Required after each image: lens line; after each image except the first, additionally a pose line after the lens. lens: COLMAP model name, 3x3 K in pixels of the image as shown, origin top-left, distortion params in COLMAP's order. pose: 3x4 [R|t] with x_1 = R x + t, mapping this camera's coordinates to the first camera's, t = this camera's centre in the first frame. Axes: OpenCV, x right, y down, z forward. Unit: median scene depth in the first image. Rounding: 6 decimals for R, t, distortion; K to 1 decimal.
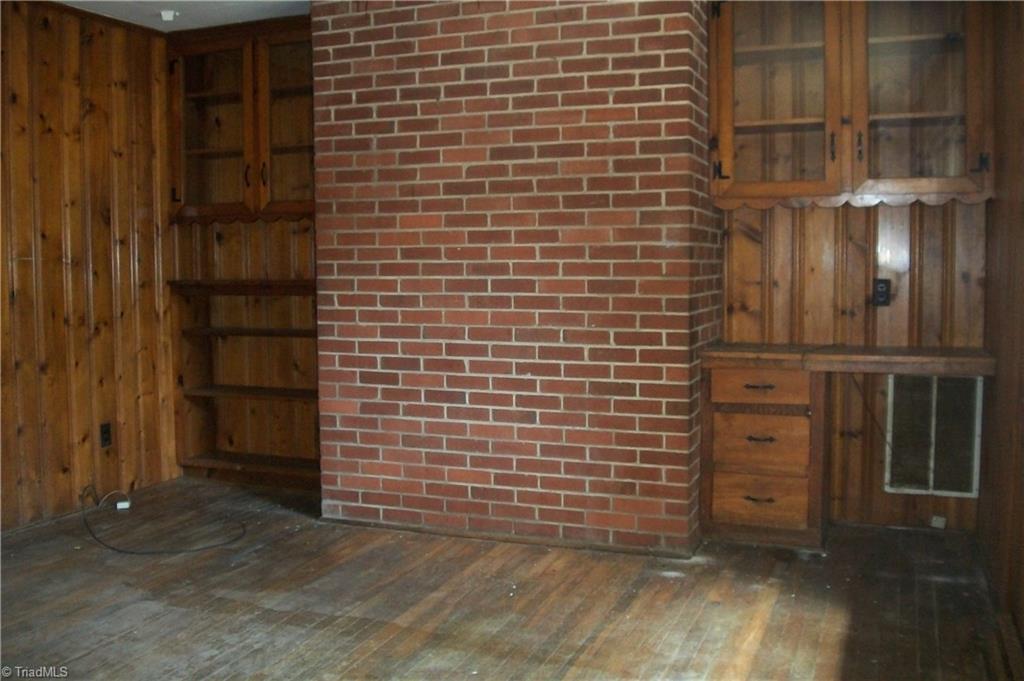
lens RADIAL K [[985.0, 0, 513.4], [0, 985.0, 333.8], [0, 0, 1]] dist [-0.117424, 0.000000]
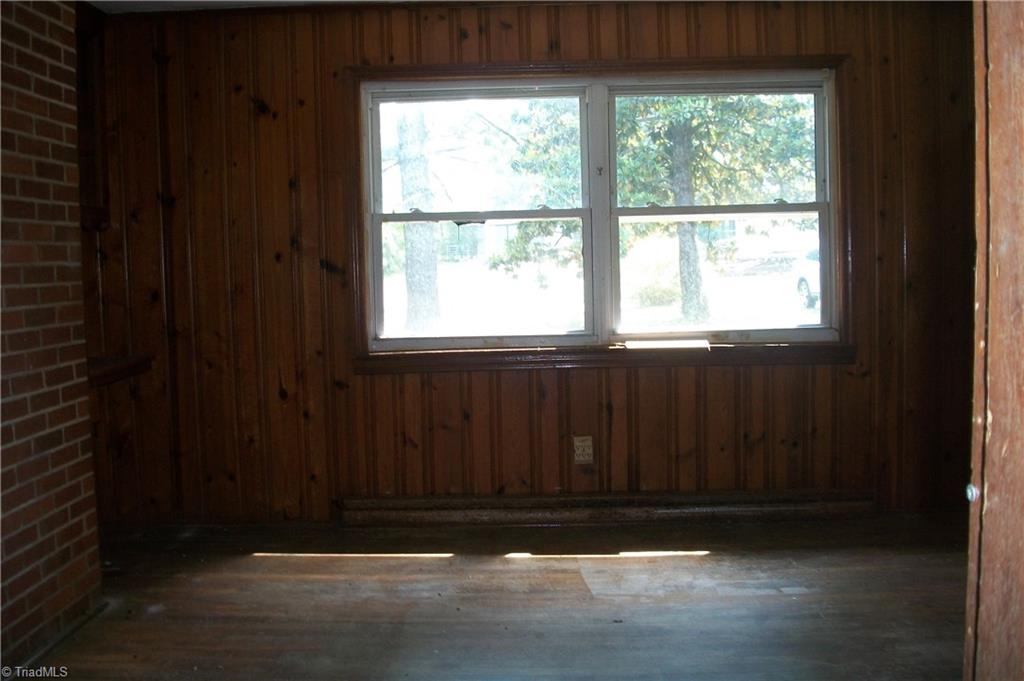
lens RADIAL K [[985.0, 0, 504.6], [0, 985.0, 340.1], [0, 0, 1]] dist [-0.117424, 0.000000]
pose [[-0.337780, -0.061028, 0.939245, -0.753712], [0.097885, 0.990207, 0.099541, -0.067853], [-0.936121, 0.125561, -0.328498, 0.879043]]
